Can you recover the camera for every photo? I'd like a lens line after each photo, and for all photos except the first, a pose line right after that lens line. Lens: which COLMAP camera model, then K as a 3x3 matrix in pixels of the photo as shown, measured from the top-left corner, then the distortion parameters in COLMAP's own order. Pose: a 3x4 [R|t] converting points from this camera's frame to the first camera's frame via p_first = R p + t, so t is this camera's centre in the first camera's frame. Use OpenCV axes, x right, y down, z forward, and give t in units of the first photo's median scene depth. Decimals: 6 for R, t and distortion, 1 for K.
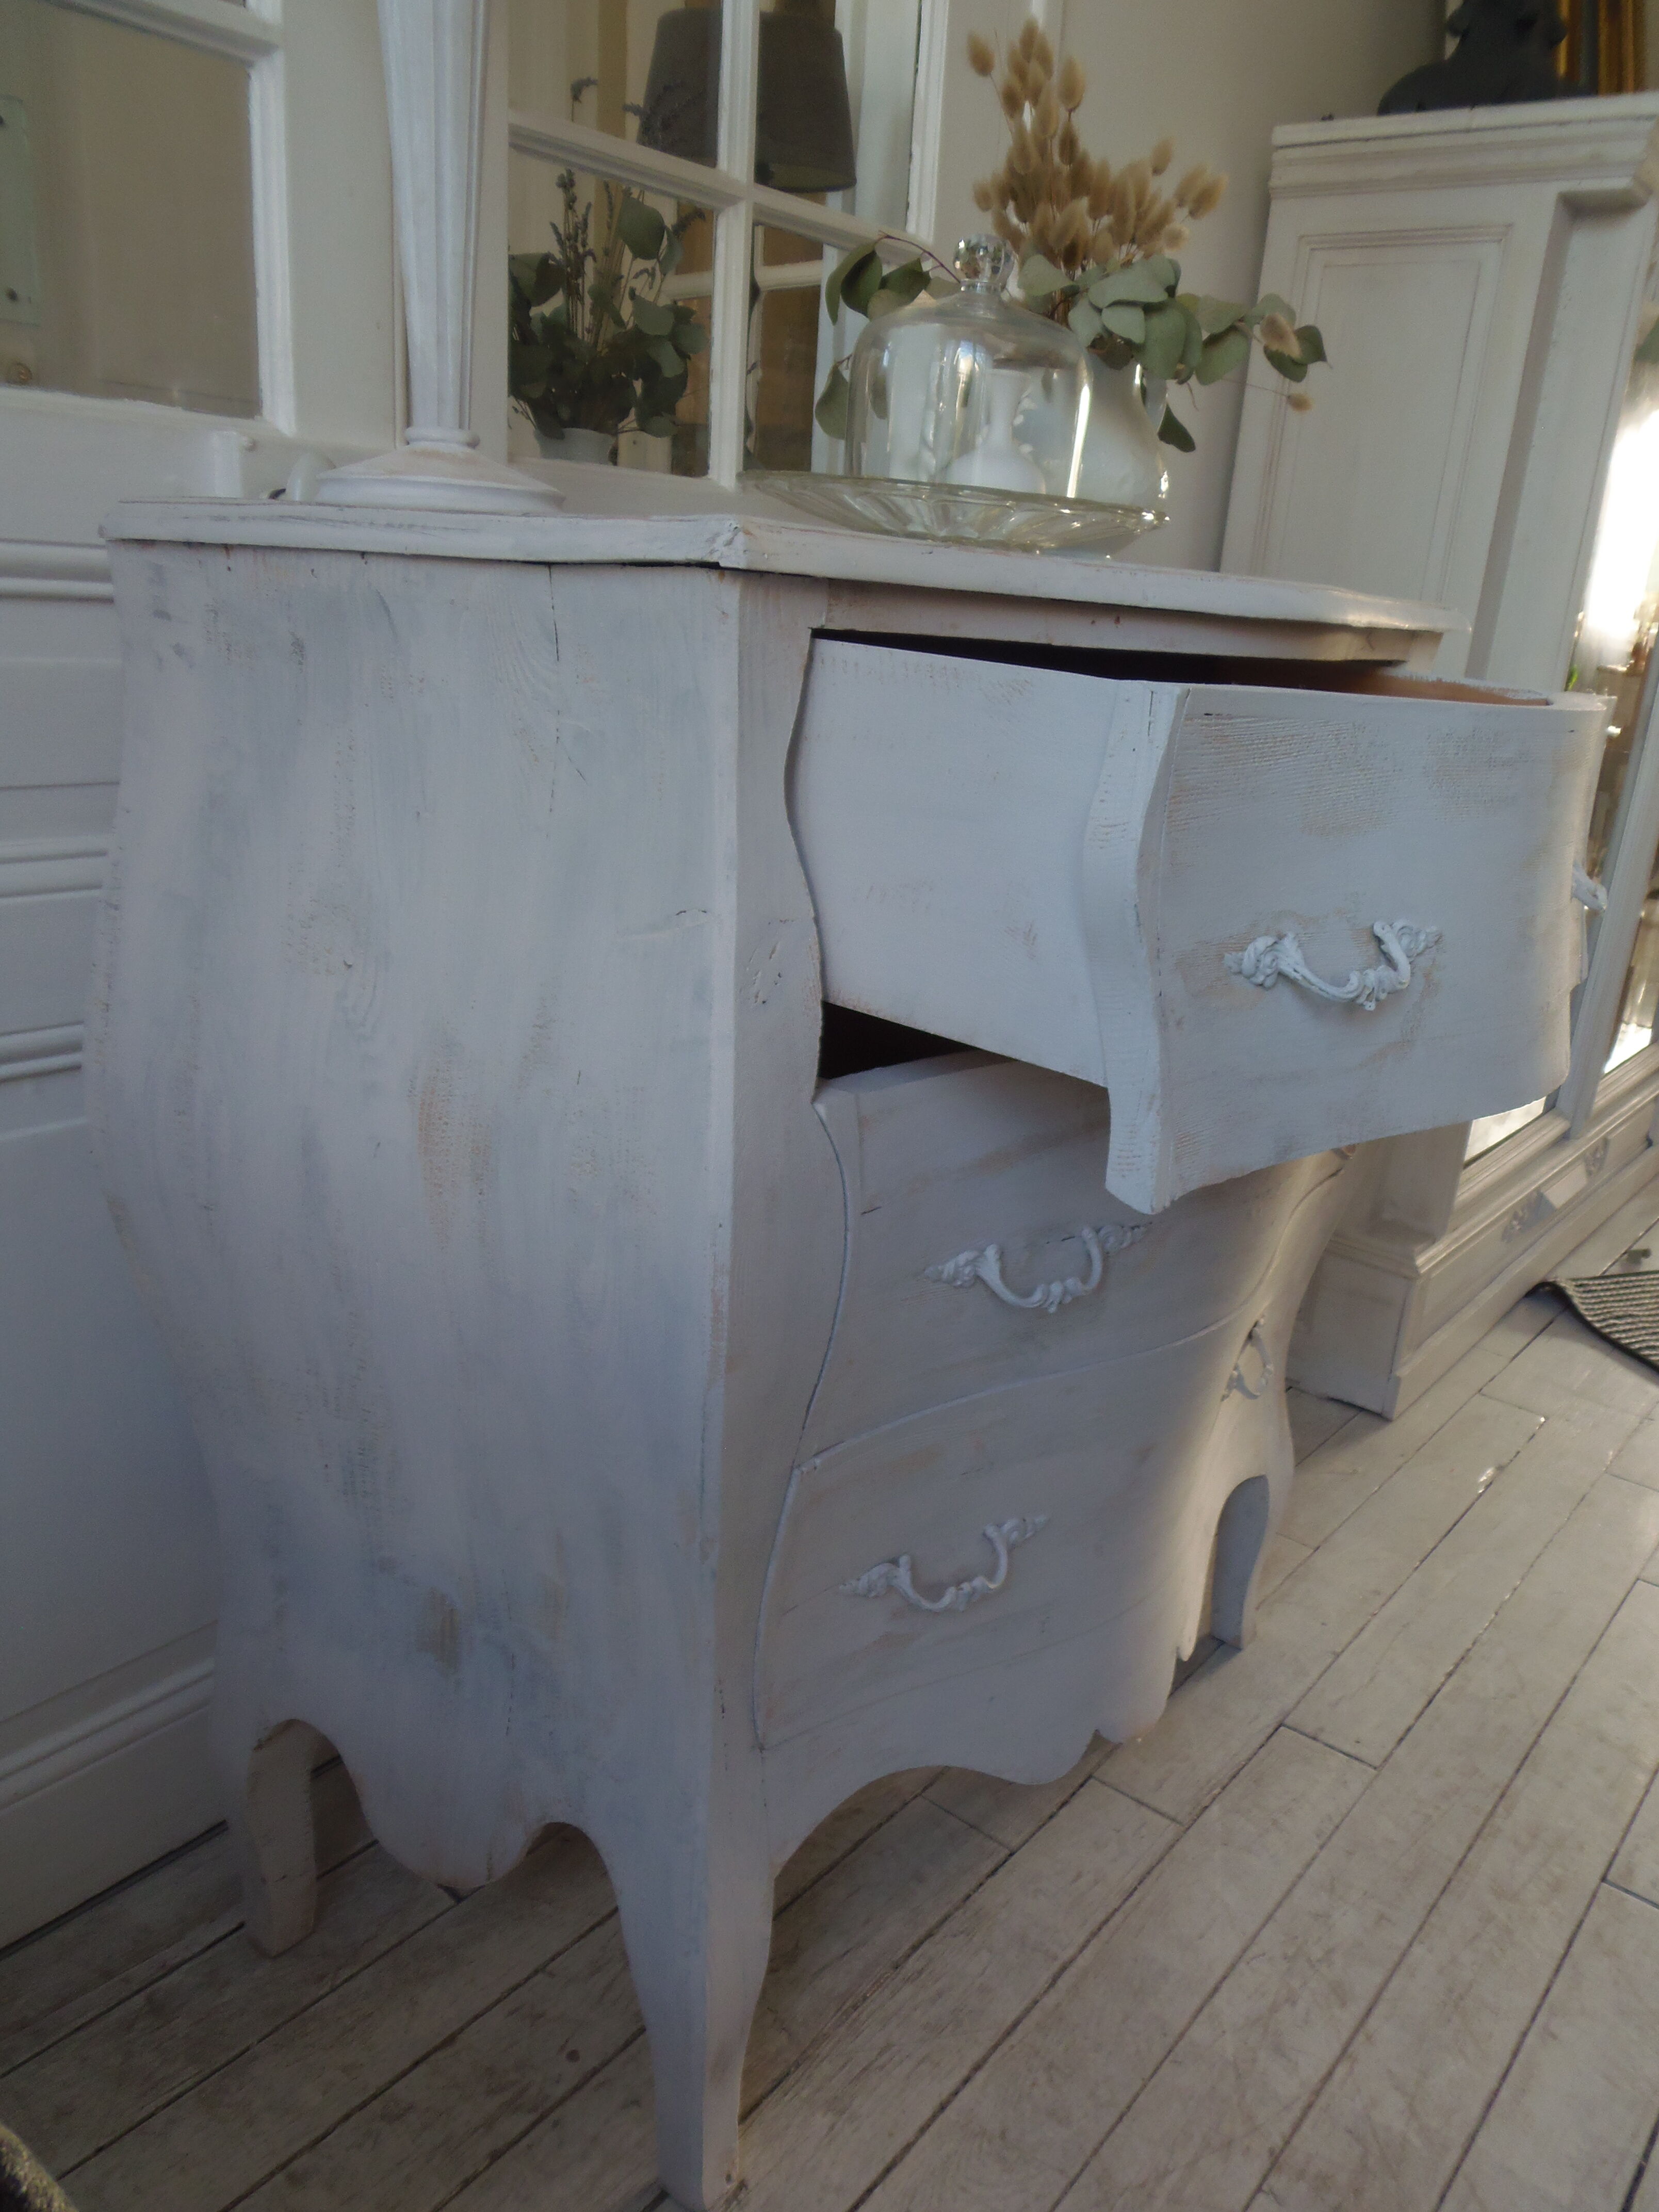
lens RADIAL K [[1608.6, 0, 868.6], [0, 1608.6, 1117.6], [0, 0, 1]] dist [-0.007930, -0.000874]
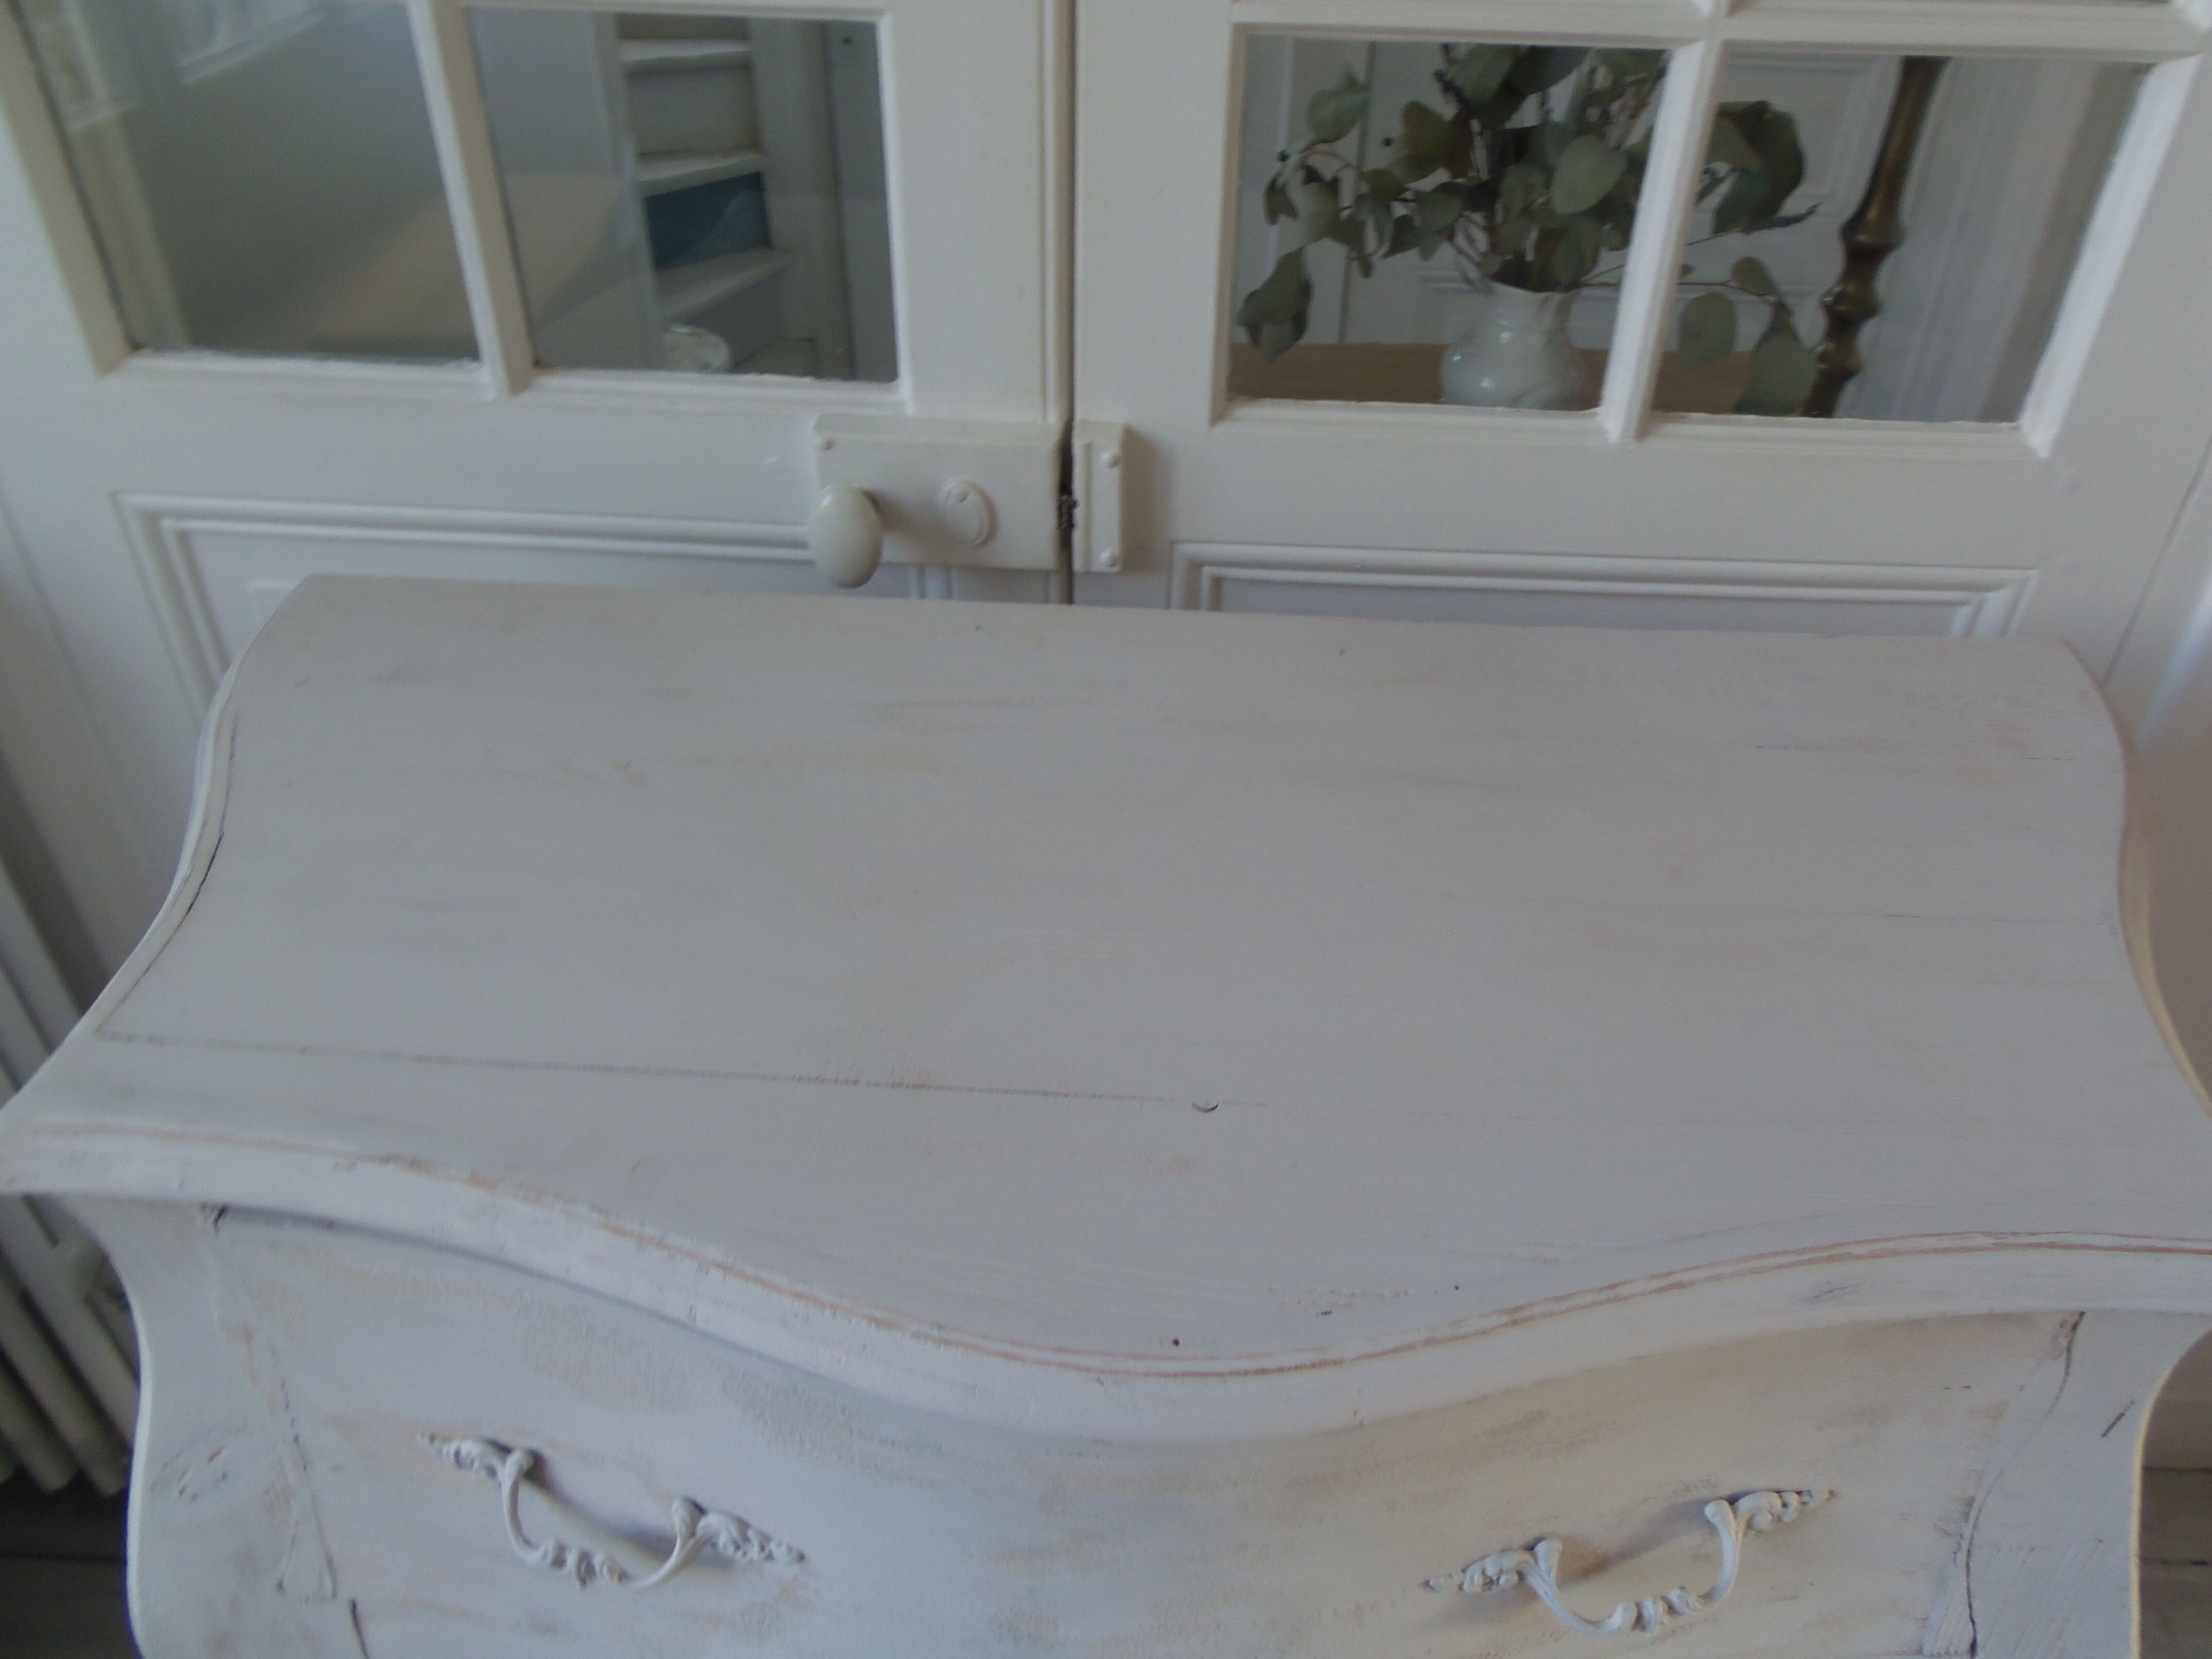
lens RADIAL K [[1608.6, 0, 1154.5], [0, 1608.6, 779.3], [0, 0, 1]] dist [-0.007930, -0.000874]
pose [[0.595203, 0.434126, -0.676216, 0.402326], [-0.235837, 0.898824, 0.369455, -0.563916], [0.768189, -0.060424, 0.637366, 0.470987]]
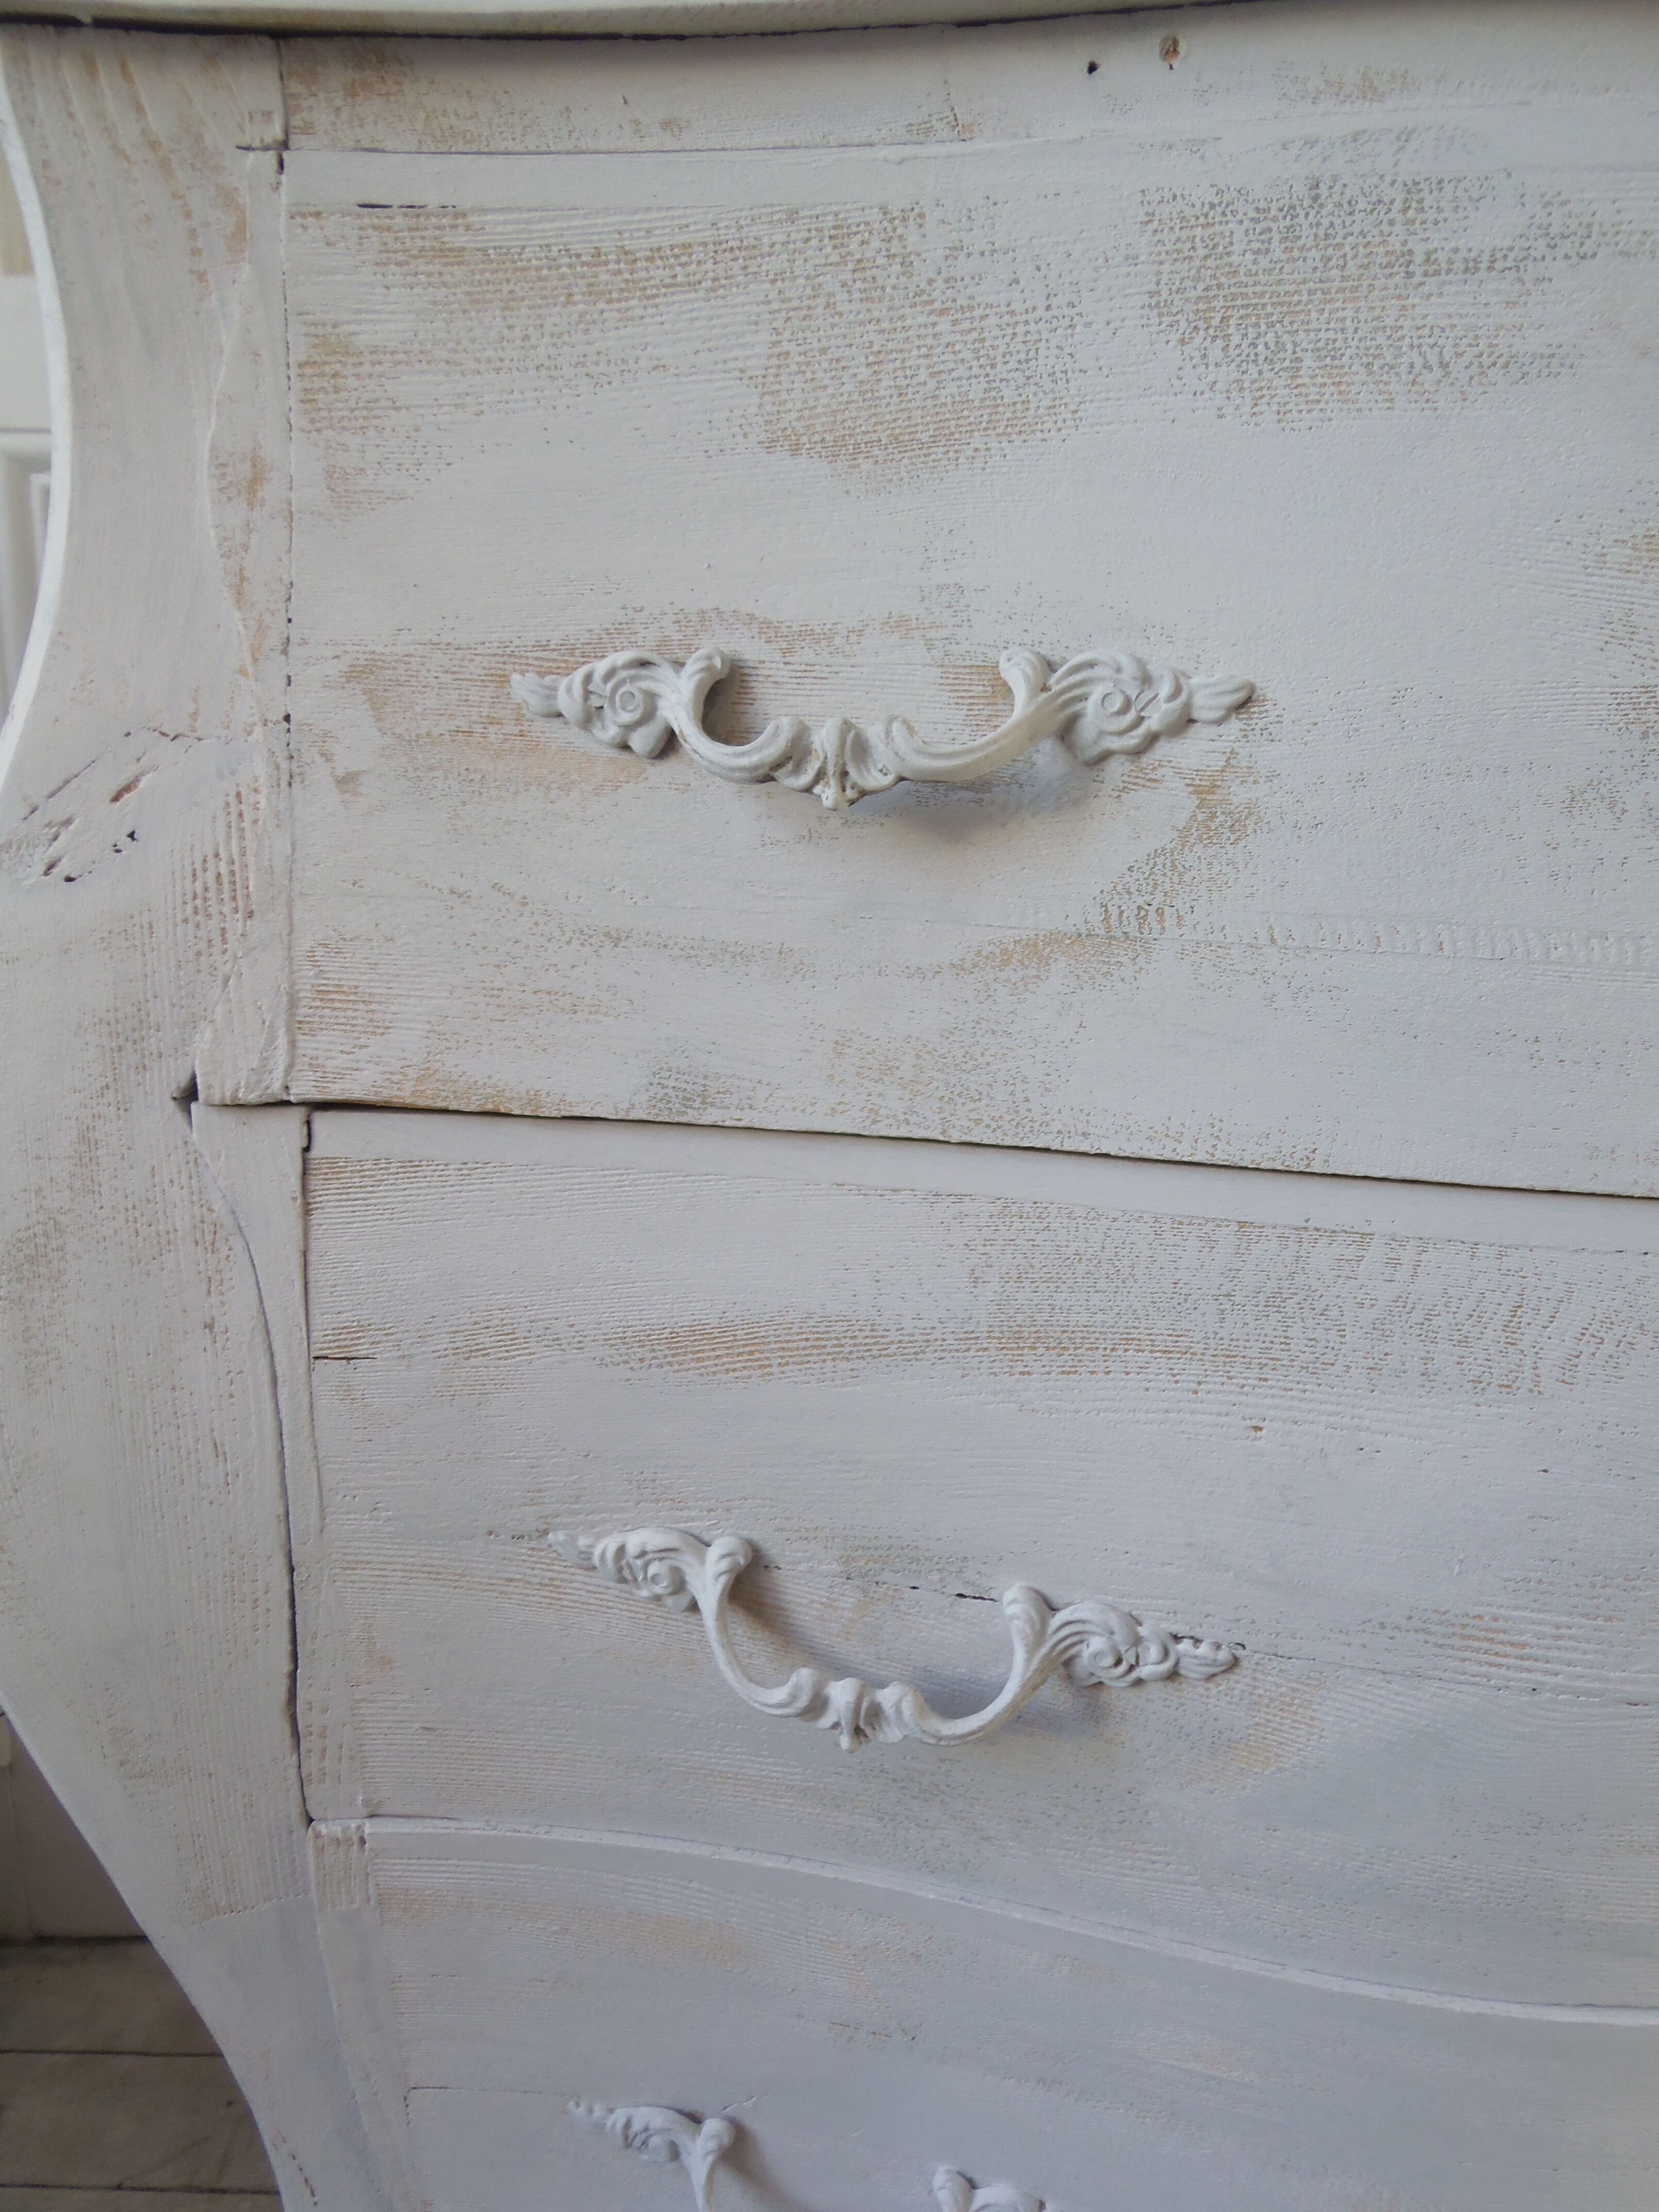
lens RADIAL K [[1608.6, 0, 879.0], [0, 1608.6, 1153.0], [0, 0, 1]] dist [-0.007930, -0.000874]
pose [[0.649438, 0.151188, -0.745233, 0.273876], [-0.220967, 0.975267, 0.005292, 0.000352], [0.727601, 0.161235, 0.666783, 0.467854]]
